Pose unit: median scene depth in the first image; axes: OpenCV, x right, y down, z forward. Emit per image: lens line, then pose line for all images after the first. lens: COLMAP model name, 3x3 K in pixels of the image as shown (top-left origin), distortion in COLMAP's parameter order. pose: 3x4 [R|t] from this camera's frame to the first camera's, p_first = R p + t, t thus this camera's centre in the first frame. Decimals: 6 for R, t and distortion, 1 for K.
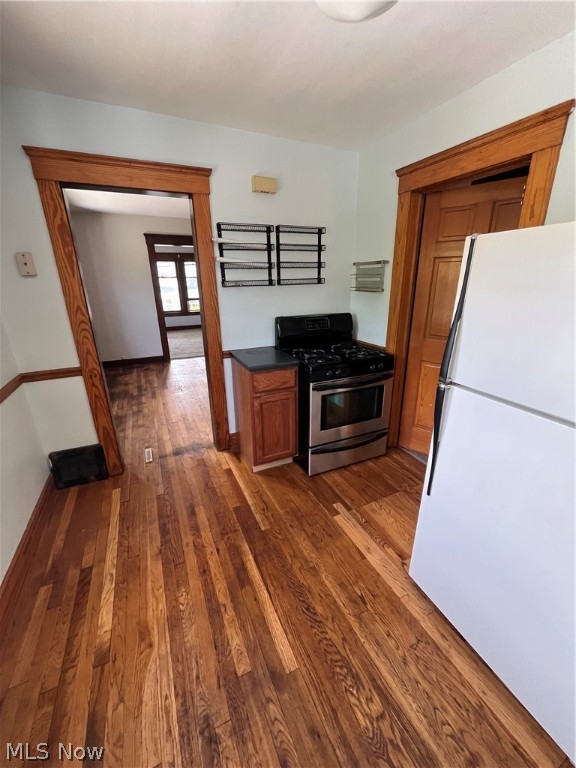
lens RADIAL K [[311.8, 0, 287.2], [0, 311.8, 383.7], [0, 0, 1]] dist [-0.001633, -0.000310]
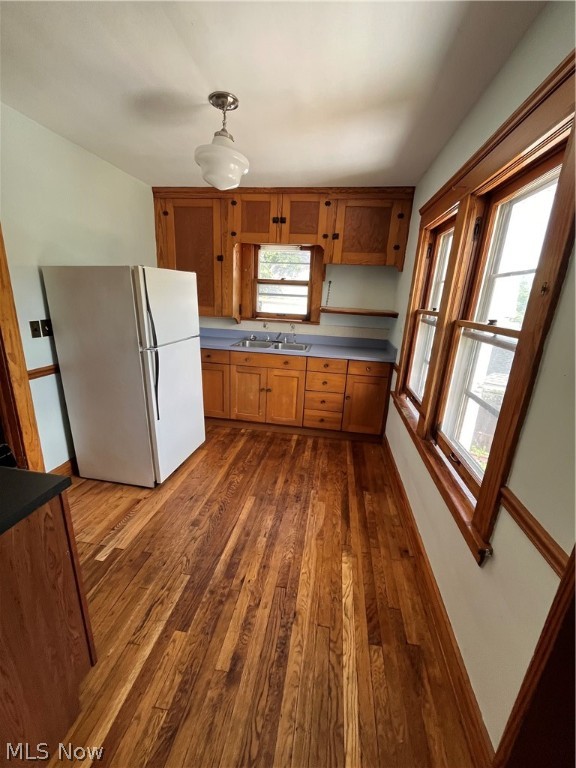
lens RADIAL K [[311.8, 0, 286.2], [0, 311.8, 385.6], [0, 0, 1]] dist [-0.001633, -0.000310]
pose [[-0.828769, -0.183361, 0.528697, -0.774087], [0.150025, 0.837400, 0.525599, -0.457066], [-0.539105, 0.514918, -0.666502, 1.350904]]
